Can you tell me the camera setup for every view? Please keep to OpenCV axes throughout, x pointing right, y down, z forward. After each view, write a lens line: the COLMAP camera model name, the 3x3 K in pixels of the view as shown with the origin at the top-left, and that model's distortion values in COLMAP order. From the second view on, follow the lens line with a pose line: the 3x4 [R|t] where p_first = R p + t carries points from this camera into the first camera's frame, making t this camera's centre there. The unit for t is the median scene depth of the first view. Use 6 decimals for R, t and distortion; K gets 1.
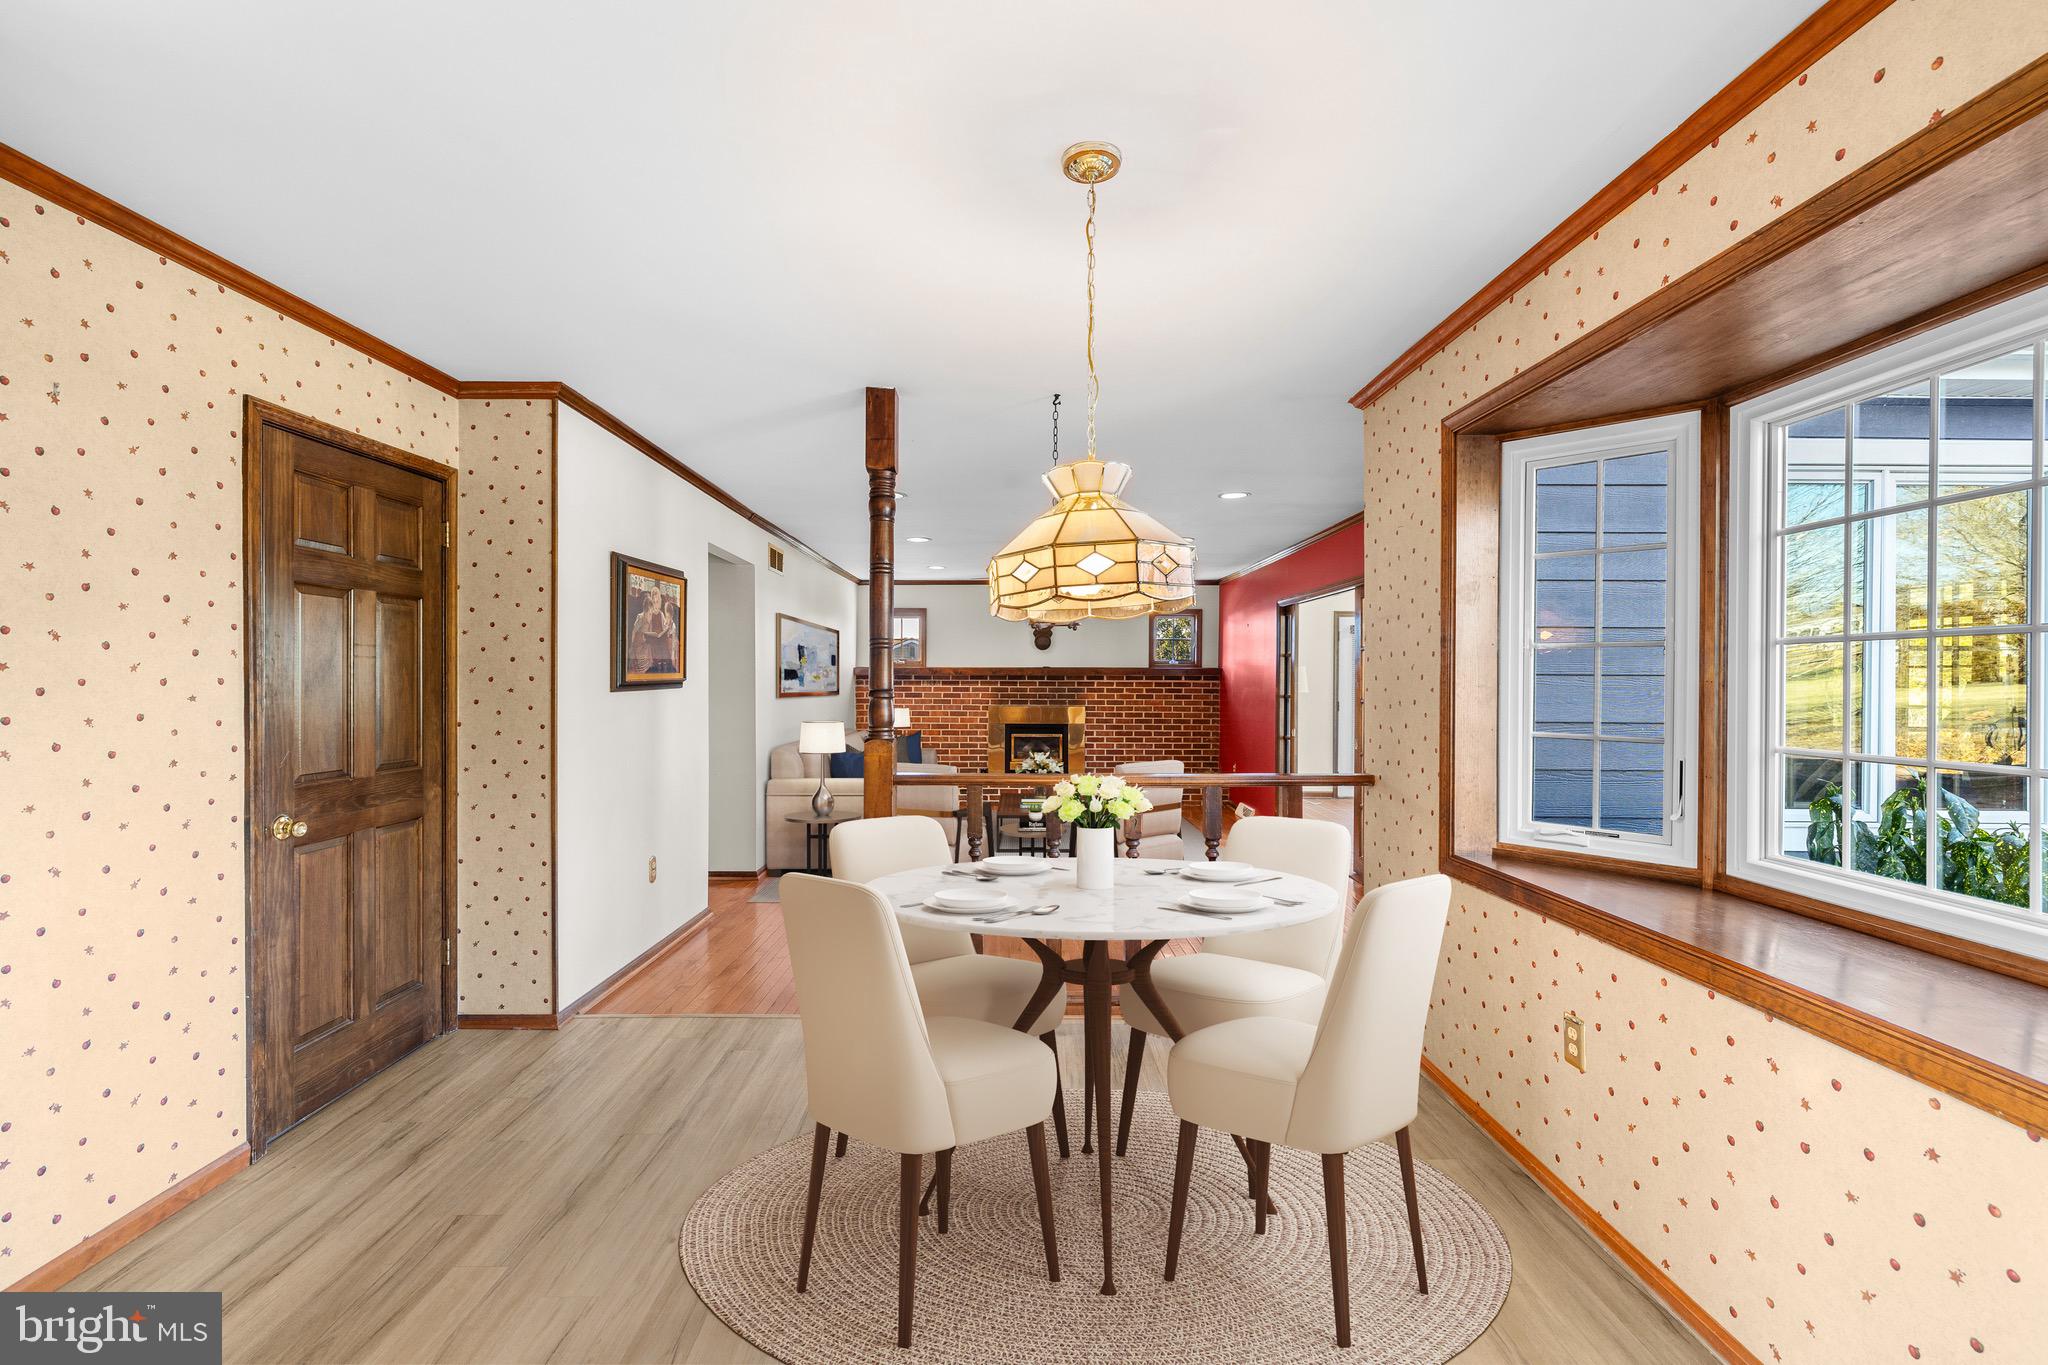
lens RADIAL K [[867.1, 0, 1023.7], [0, 867.1, 682.9], [0, 0, 1]] dist [0.003208, -0.000211]
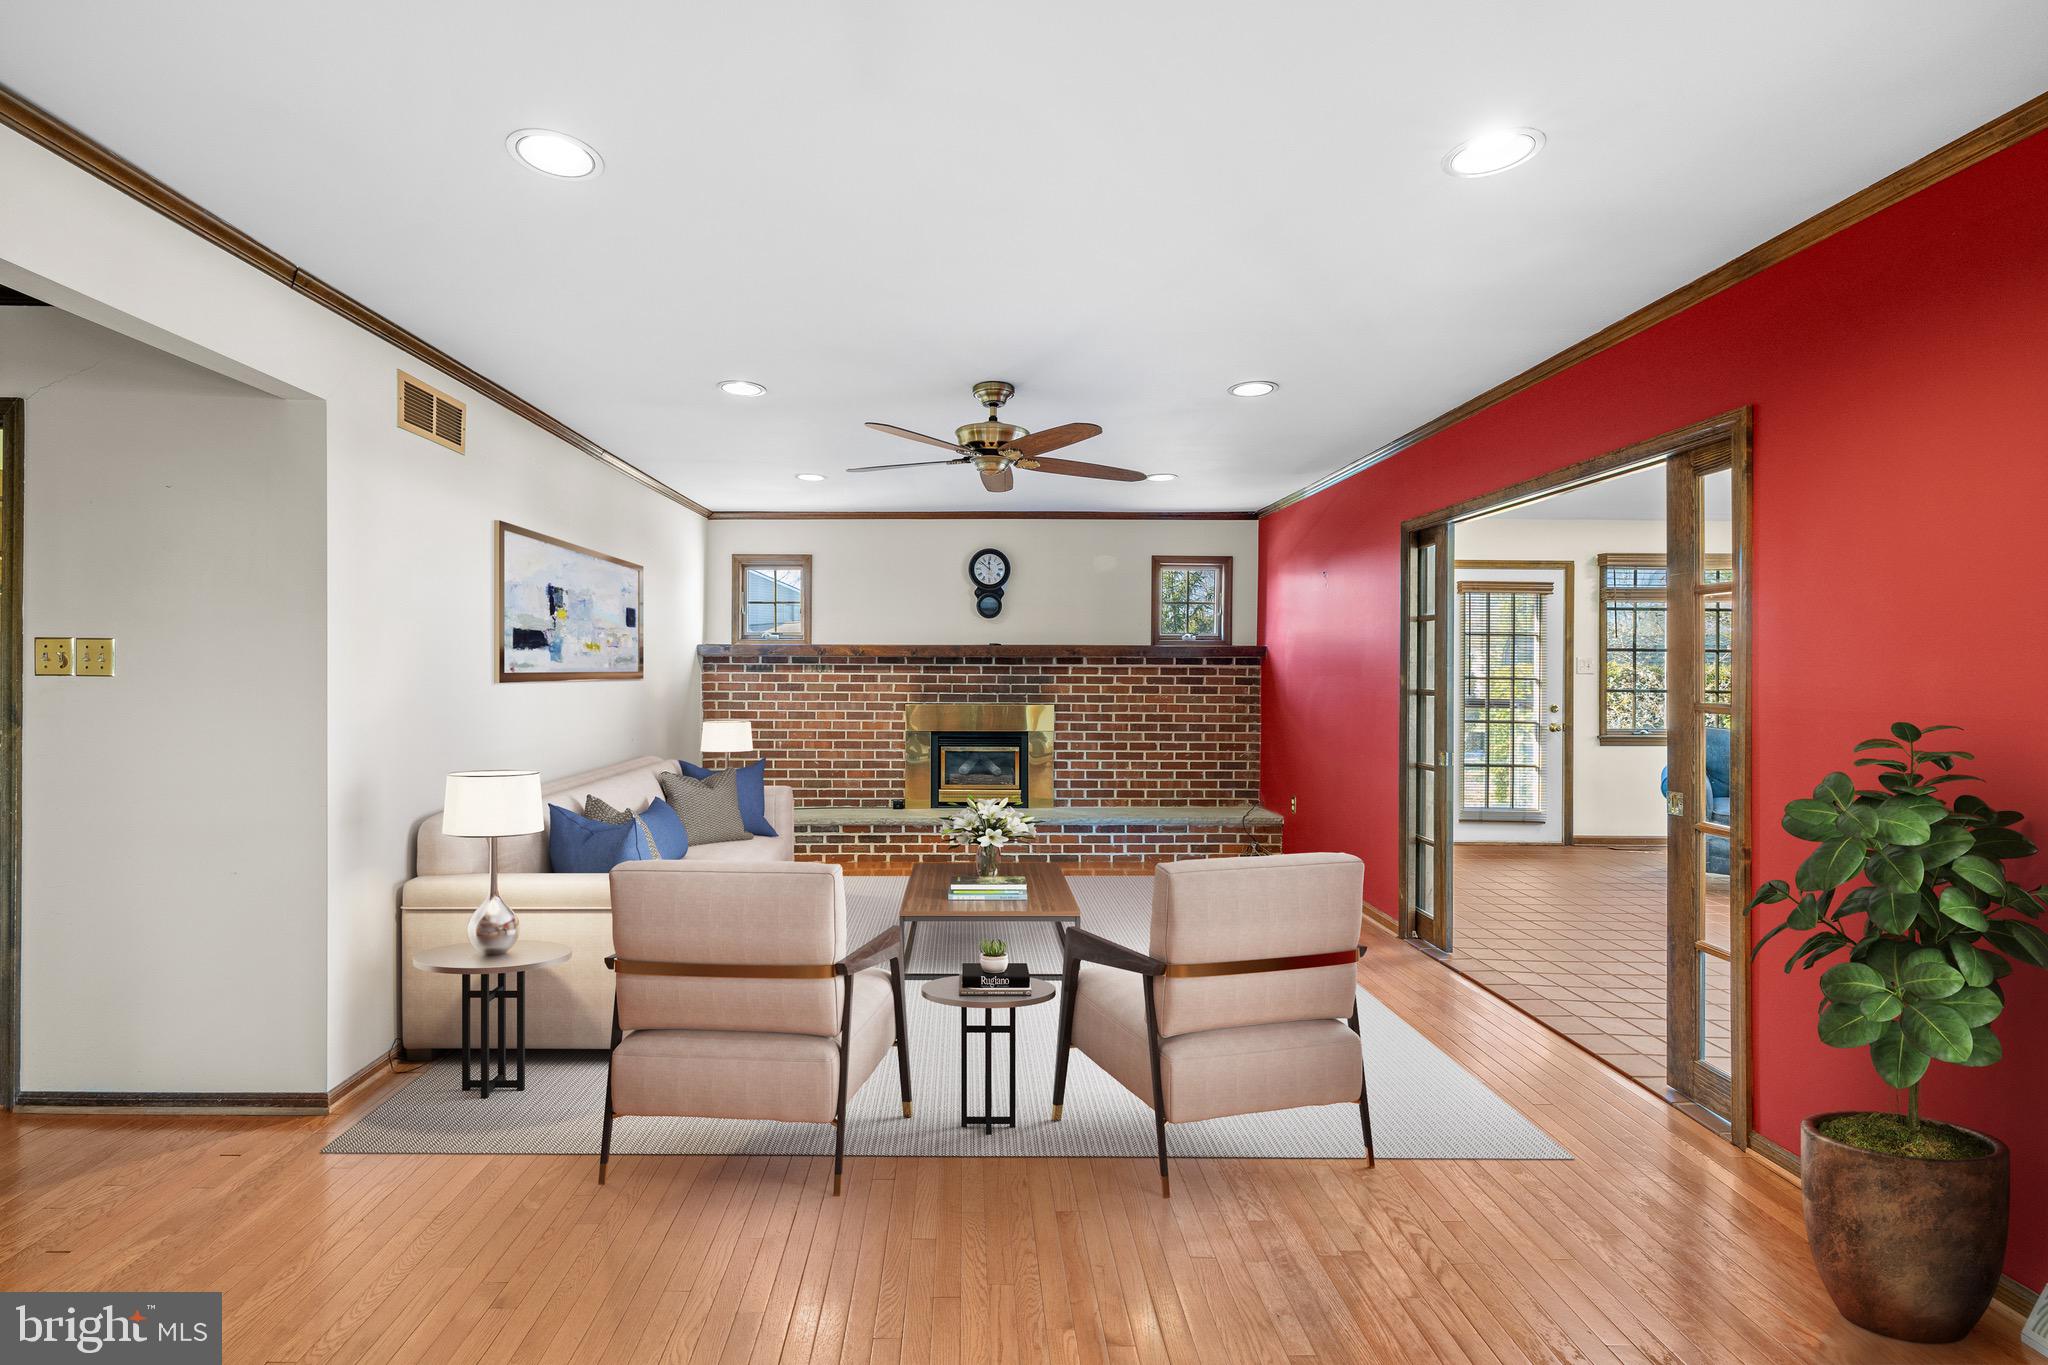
lens RADIAL K [[867.1, 0, 1036.7], [0, 867.1, 668.5], [0, 0, 1]] dist [0.003208, -0.000211]
pose [[0.996622, -0.002234, 0.082092, 0.004122], [0.002016, 0.999994, 0.002737, -0.001966], [-0.082098, -0.002562, 0.996621, 0.357787]]
